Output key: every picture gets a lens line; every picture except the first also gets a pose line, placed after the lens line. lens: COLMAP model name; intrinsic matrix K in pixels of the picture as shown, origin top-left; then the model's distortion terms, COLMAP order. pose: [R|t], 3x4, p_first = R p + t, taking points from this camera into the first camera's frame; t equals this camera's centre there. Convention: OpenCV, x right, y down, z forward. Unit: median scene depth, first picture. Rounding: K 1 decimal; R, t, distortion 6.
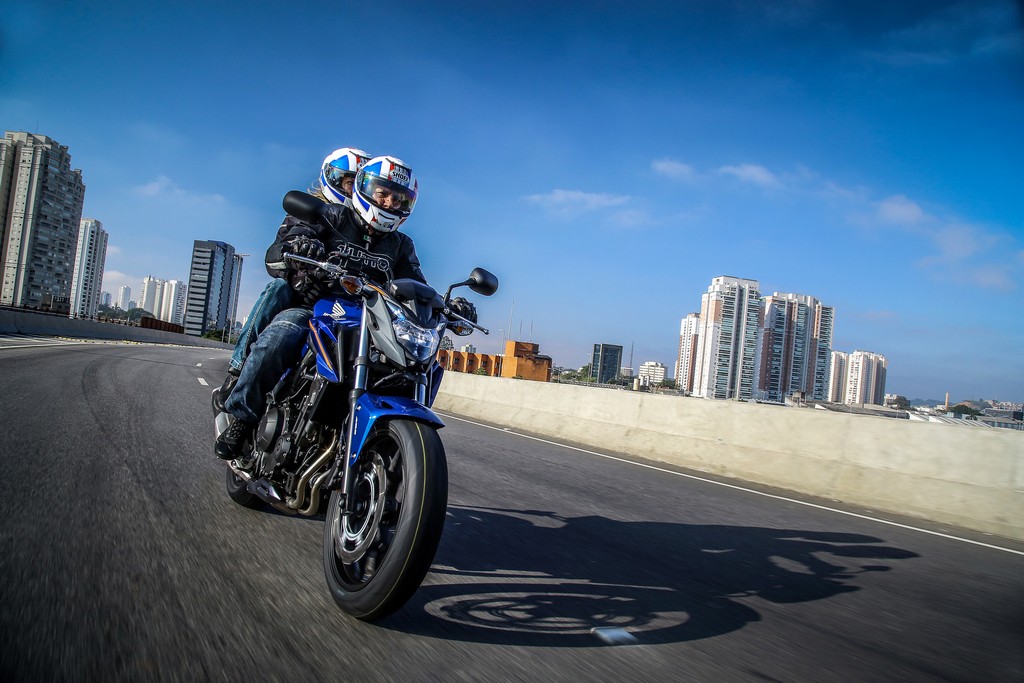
lens RADIAL K [[687.6, 0, 518.9], [0, 687.6, 337.8], [0, 0, 1]] dist [-0.055968, 0.006365]
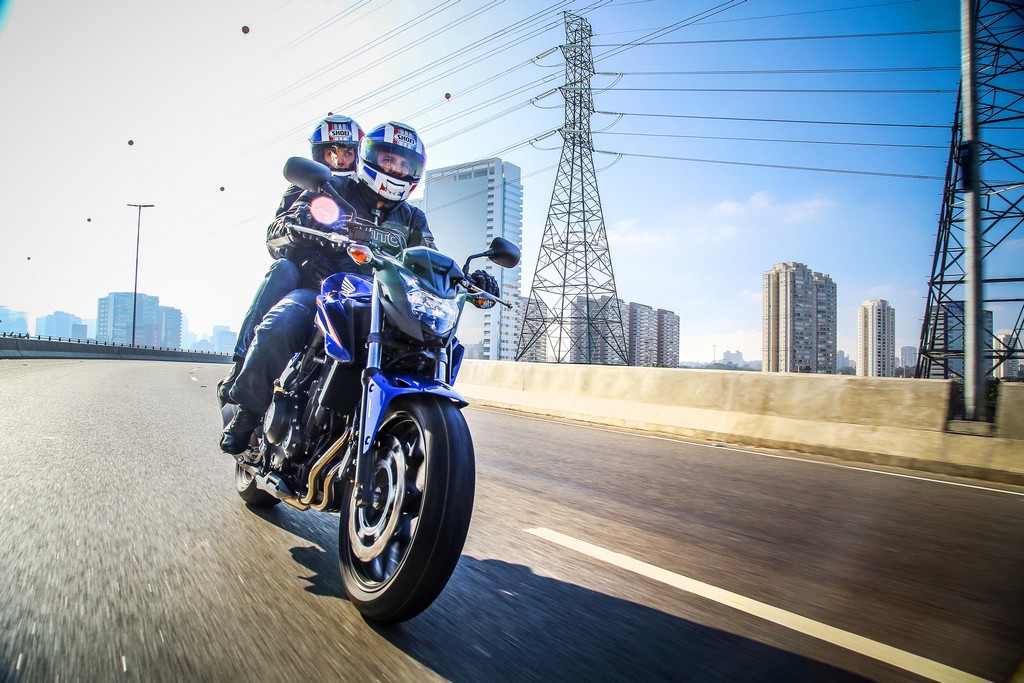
lens RADIAL K [[687.6, 0, 518.9], [0, 687.6, 337.8], [0, 0, 1]] dist [-0.055968, 0.006365]
pose [[0.365407, -0.140446, -0.920192, 0.335042], [0.053104, 0.990087, -0.130026, 0.027781], [0.929332, -0.001353, 0.369243, -0.115183]]
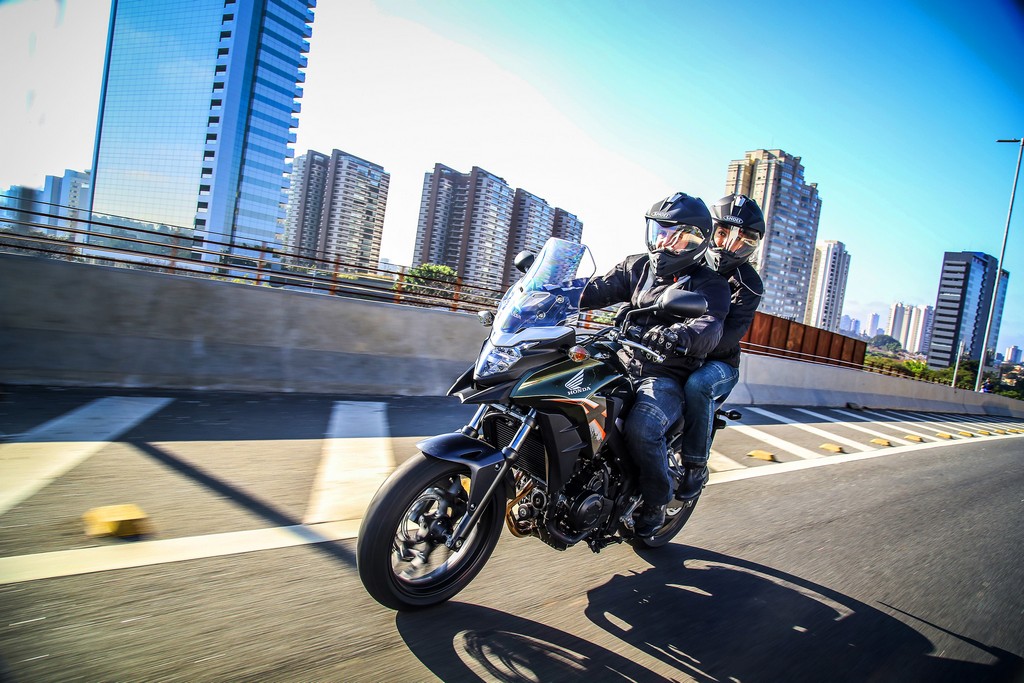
lens RADIAL K [[687.6, 0, 518.9], [0, 687.6, 337.8], [0, 0, 1]] dist [-0.055968, 0.006365]
pose [[0.527754, 0.018446, -0.849197, -0.051280], [-0.054864, 0.998417, -0.012409, 0.000457], [0.847624, 0.053139, 0.527930, 0.125877]]
